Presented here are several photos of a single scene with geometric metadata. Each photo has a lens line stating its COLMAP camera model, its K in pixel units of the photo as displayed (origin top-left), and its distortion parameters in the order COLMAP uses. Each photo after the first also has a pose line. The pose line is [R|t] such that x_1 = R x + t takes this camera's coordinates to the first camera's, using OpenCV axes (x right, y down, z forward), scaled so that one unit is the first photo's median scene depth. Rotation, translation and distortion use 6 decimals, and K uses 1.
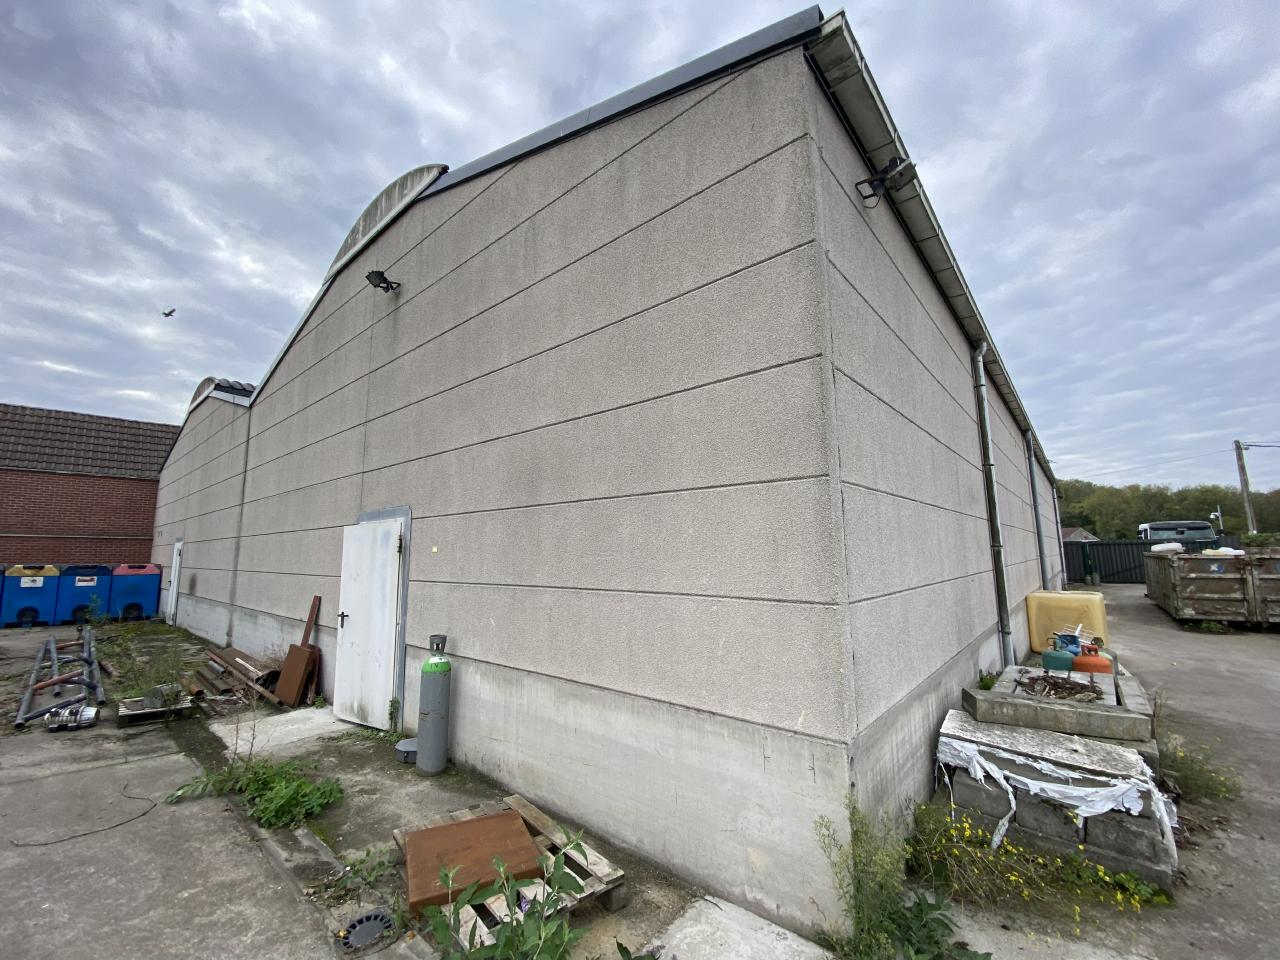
lens RADIAL K [[521.2, 0, 640.0], [0, 521.2, 480.0], [0, 0, 1]] dist [0.021776, -0.024318]
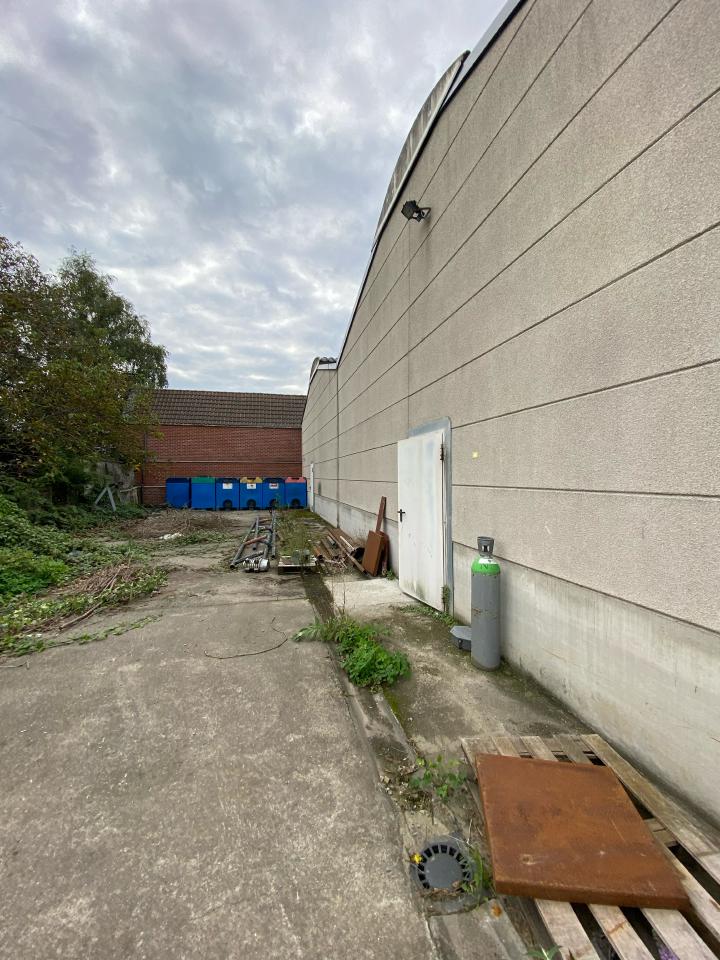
lens RADIAL K [[385.9, 0, 360.0], [0, 385.9, 480.0], [0, 0, 1]] dist [0.015671, -0.021721]
pose [[0.816870, 0.013109, -0.576672, -0.158689], [0.075325, 0.988757, 0.129175, 0.075285], [0.571882, -0.148957, 0.806699, 0.285068]]
